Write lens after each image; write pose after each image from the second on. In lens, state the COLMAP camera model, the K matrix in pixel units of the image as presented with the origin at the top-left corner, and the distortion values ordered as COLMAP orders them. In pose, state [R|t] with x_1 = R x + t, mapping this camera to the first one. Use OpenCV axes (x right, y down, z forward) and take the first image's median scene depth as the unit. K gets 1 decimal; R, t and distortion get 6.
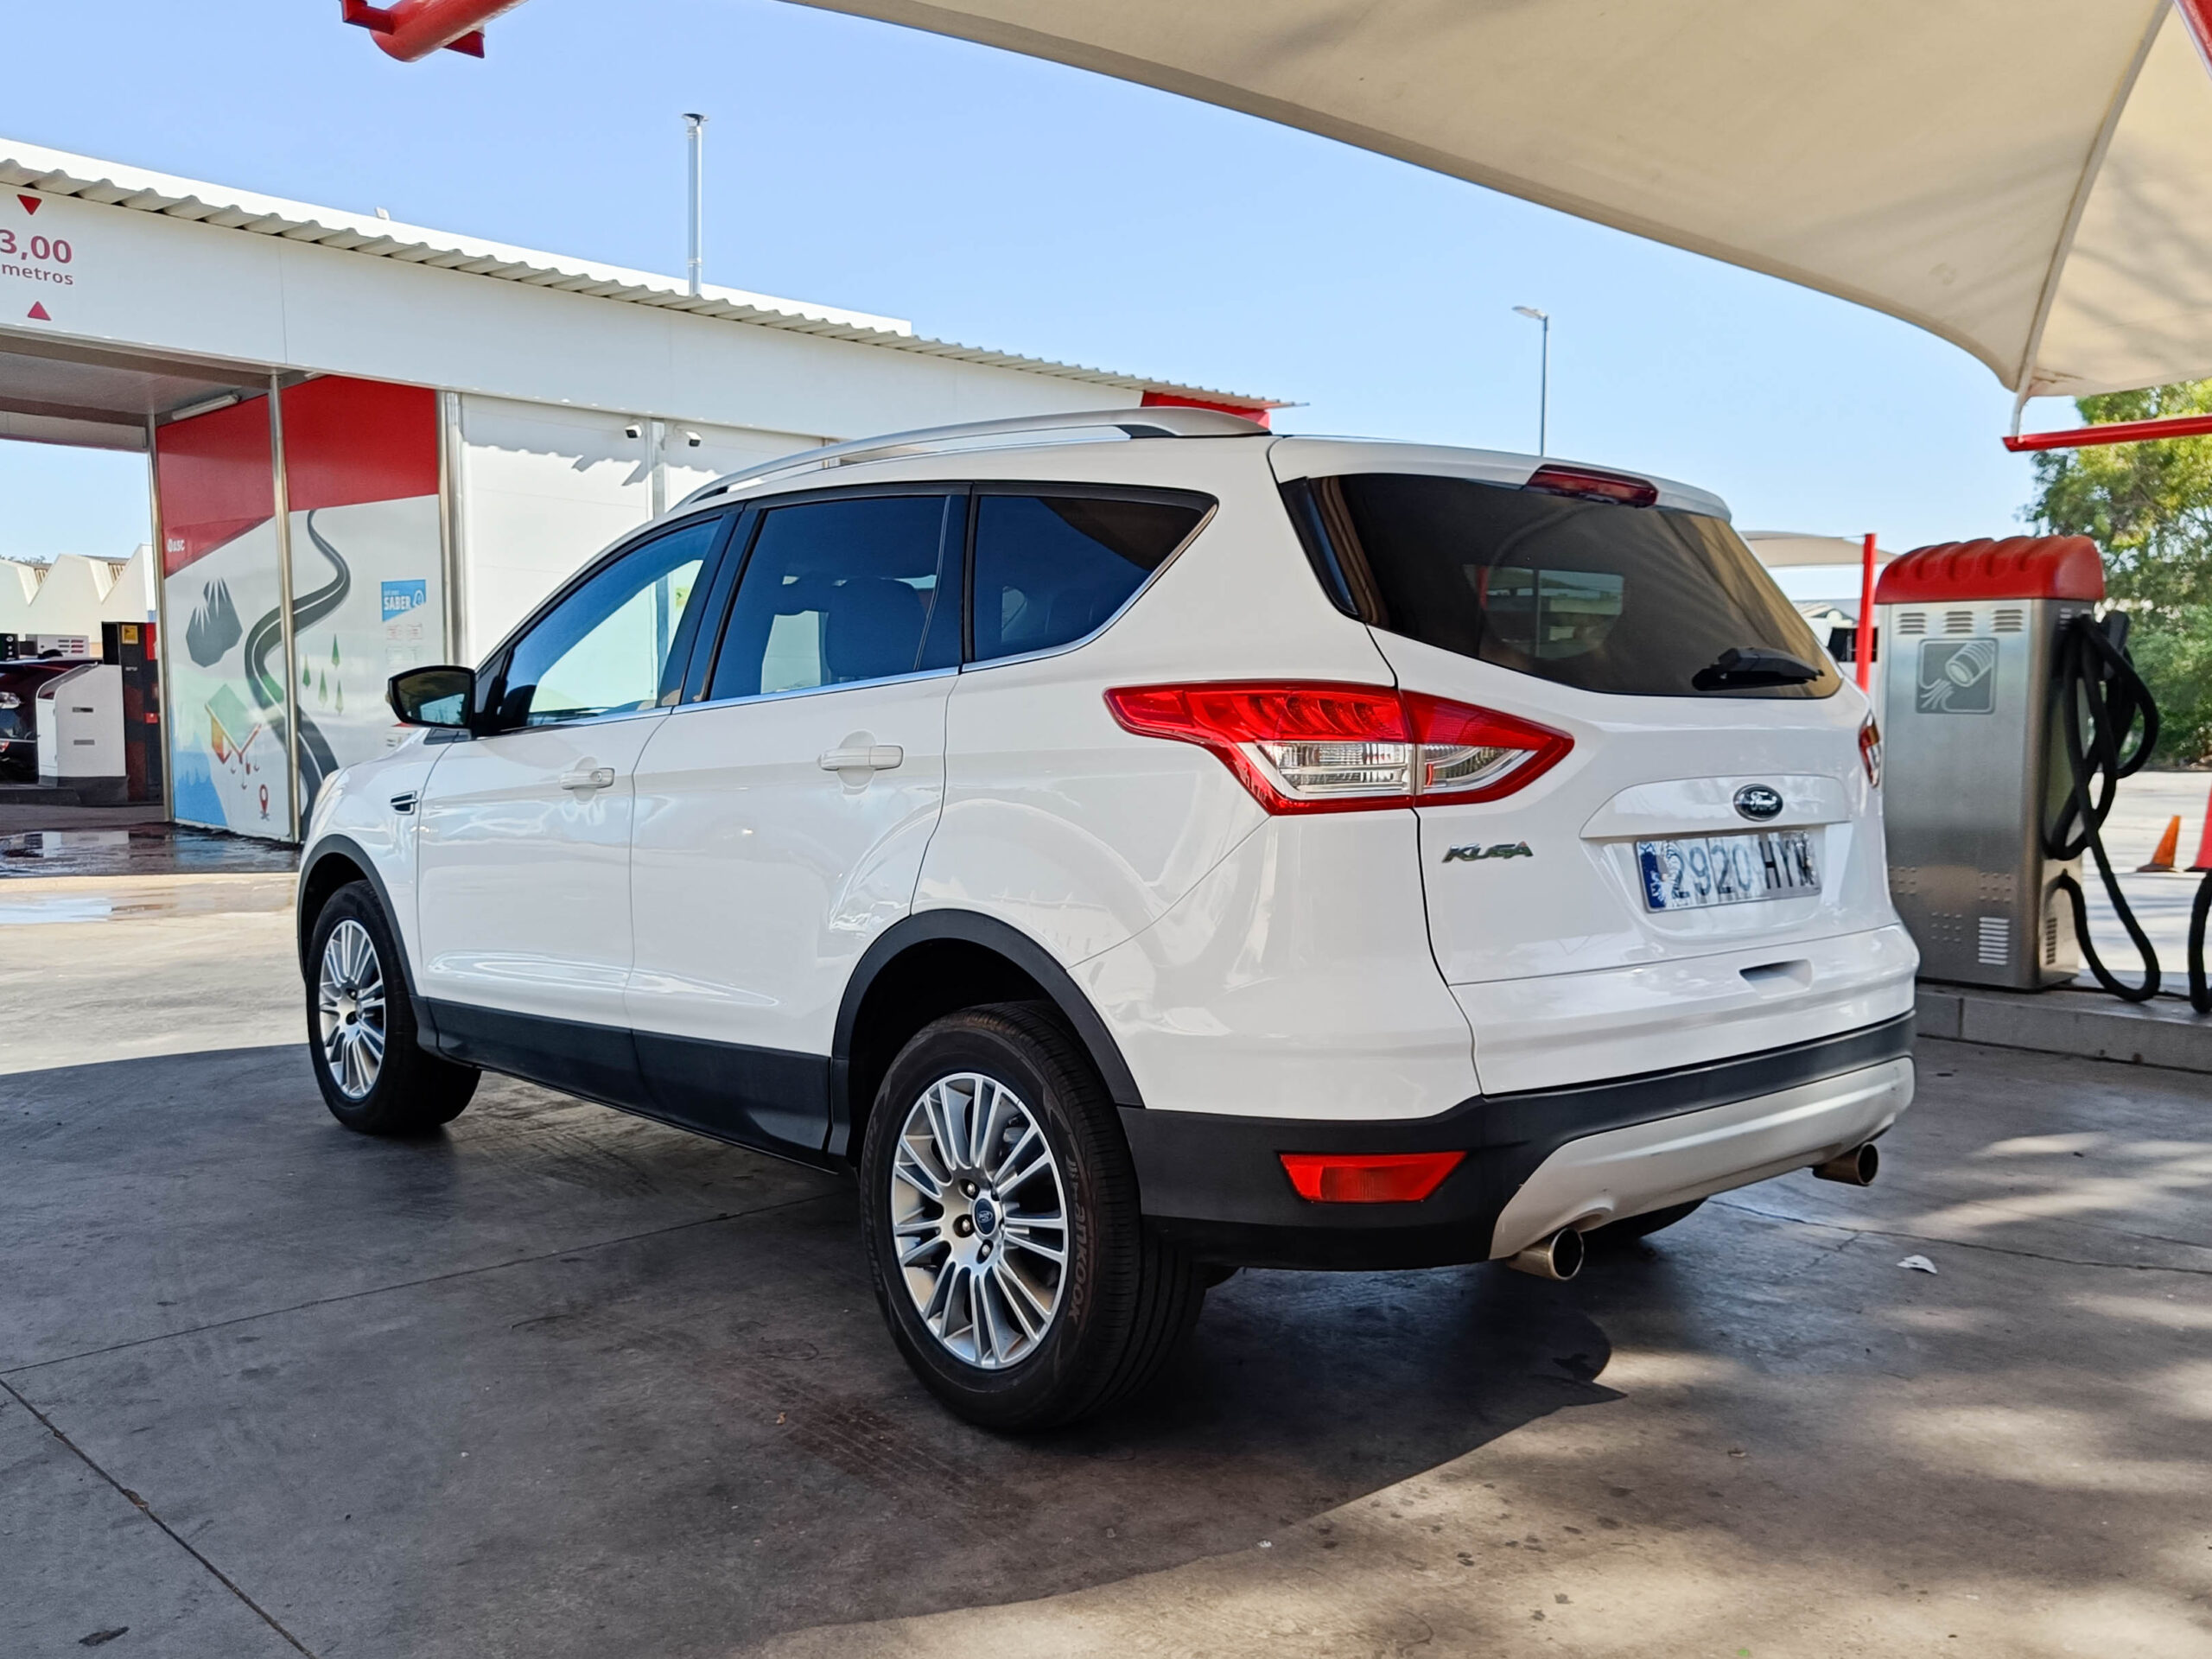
lens RADIAL K [[1816.9, 0, 1111.8], [0, 1816.9, 863.2], [0, 0, 1]] dist [0.077207, 0.001005]
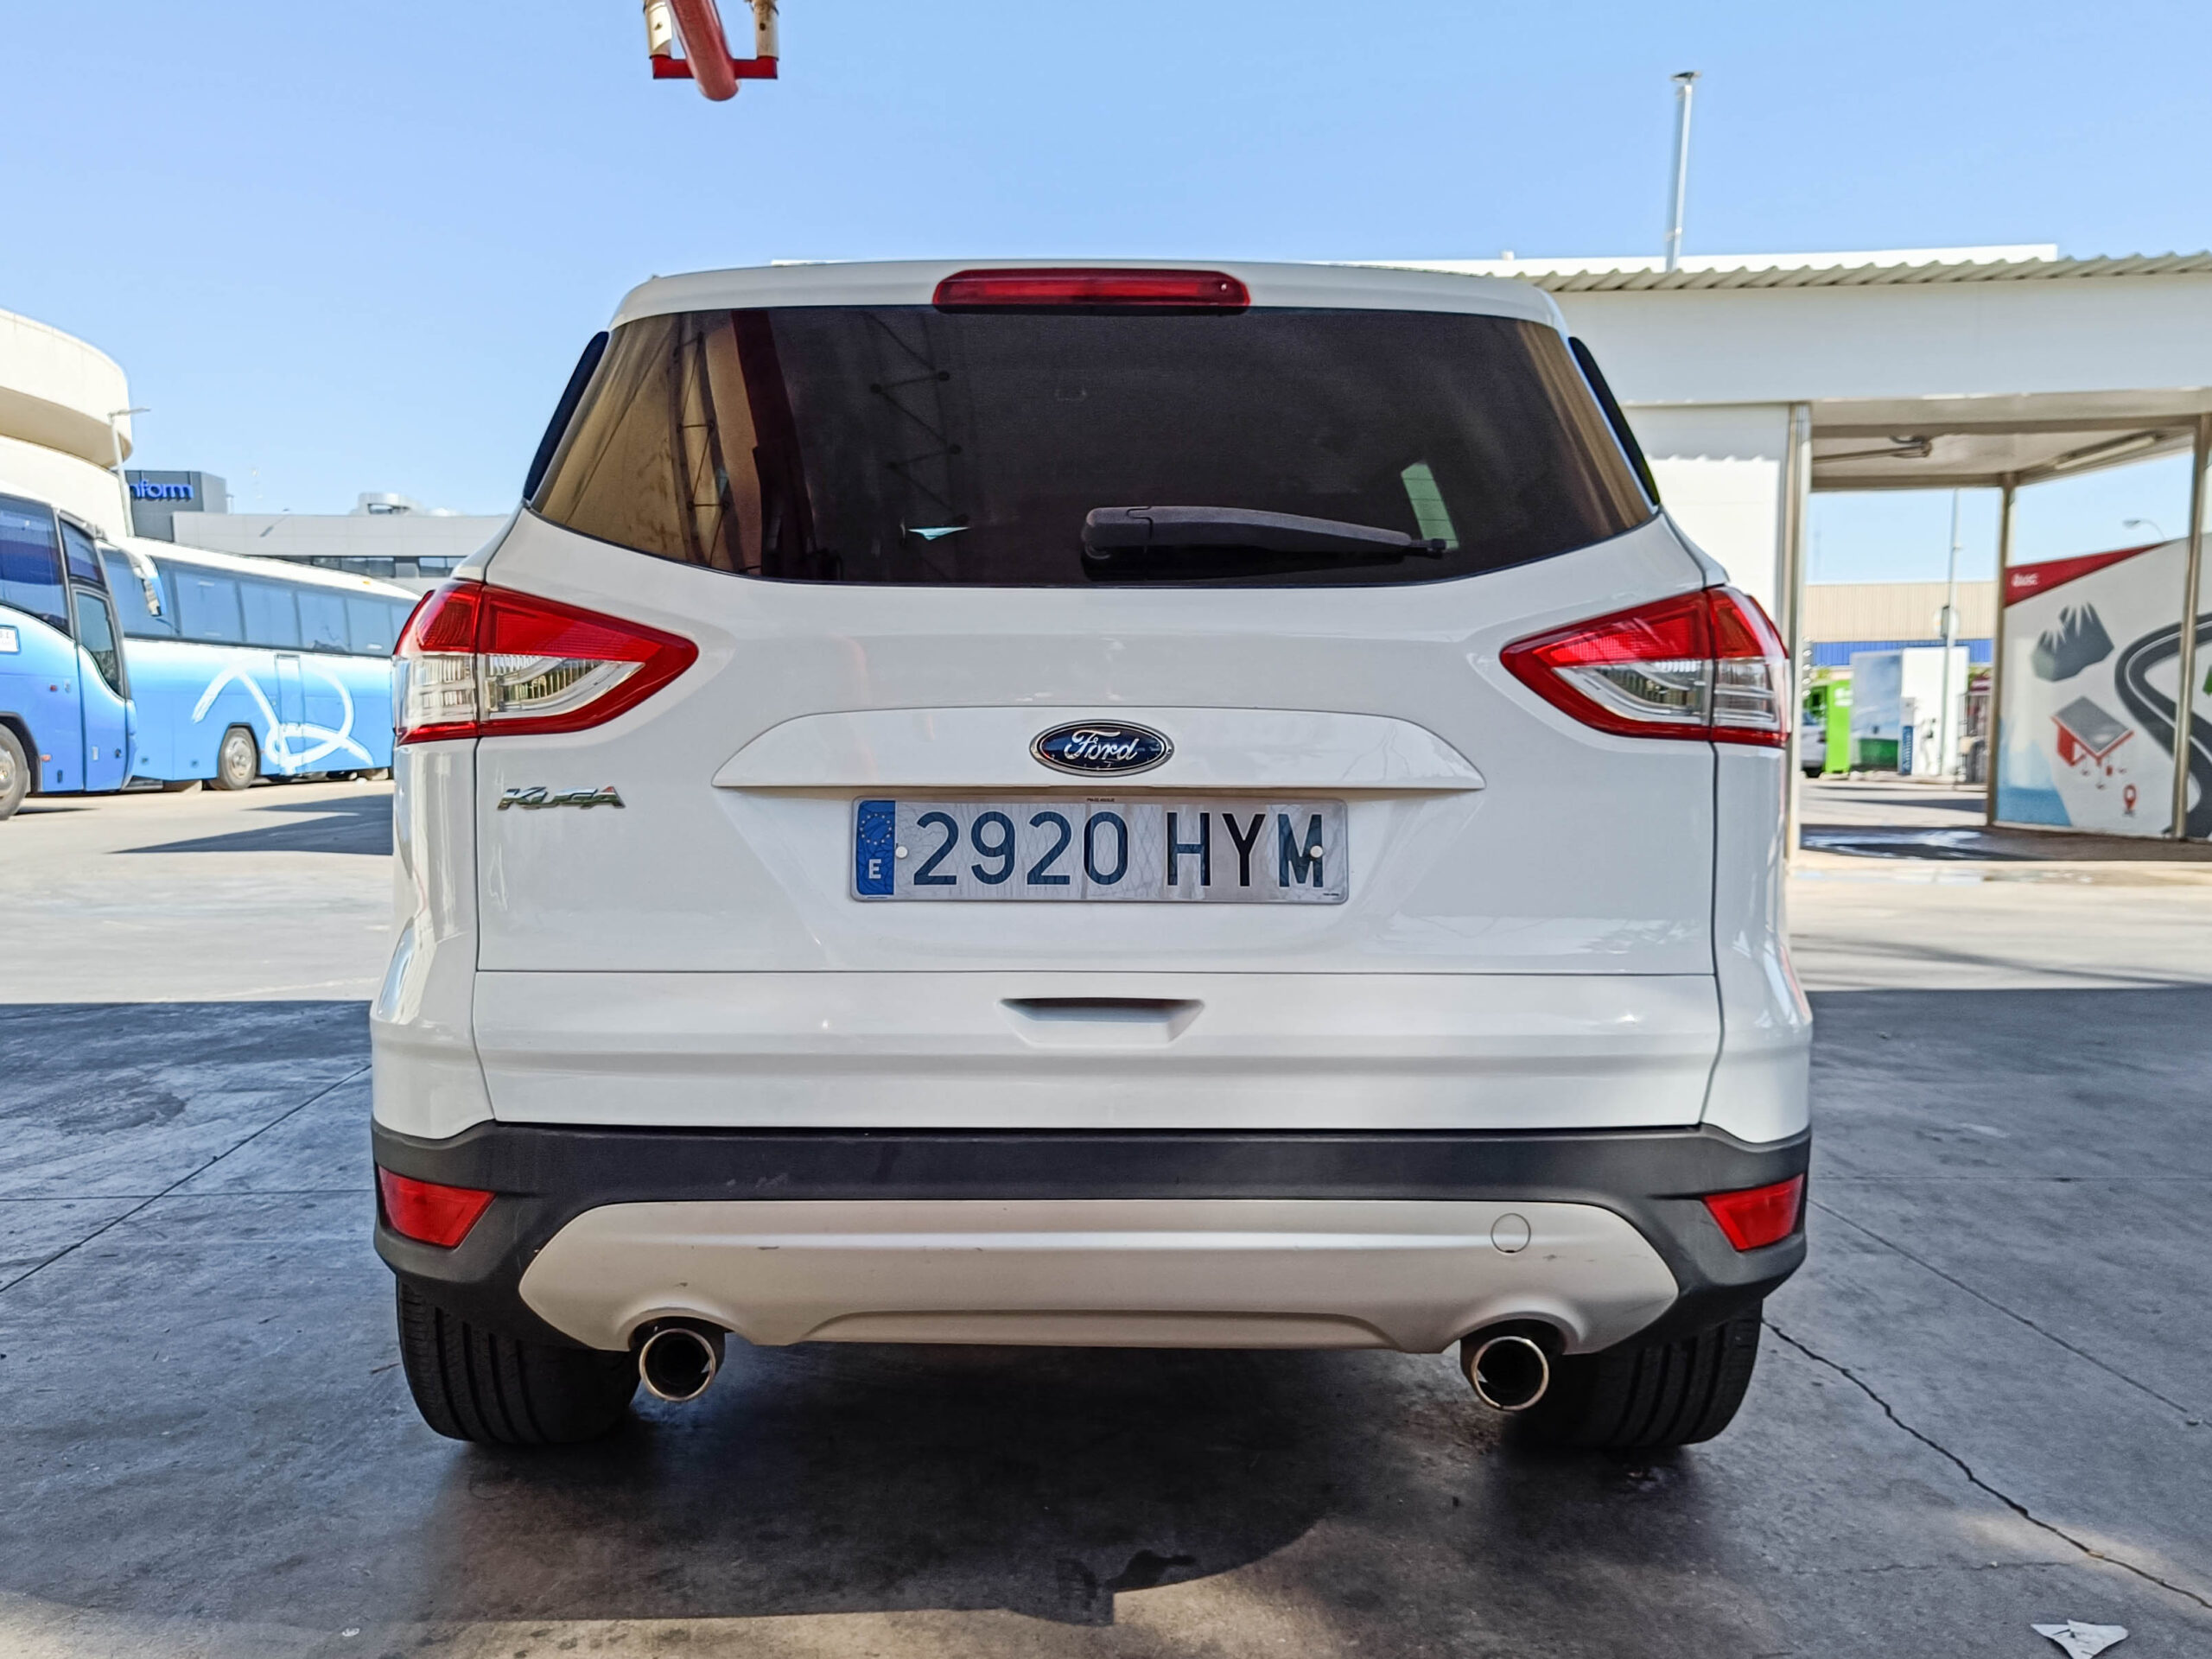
lens RADIAL K [[1755.2, 0, 1102.0], [0, 1755.2, 882.6], [0, 0, 1]] dist [0.113438, 0.002716]
pose [[0.742825, 0.048994, -0.667691, 0.764381], [-0.050365, 0.998582, 0.017242, 0.003983], [0.667589, 0.020820, 0.744239, 0.540413]]
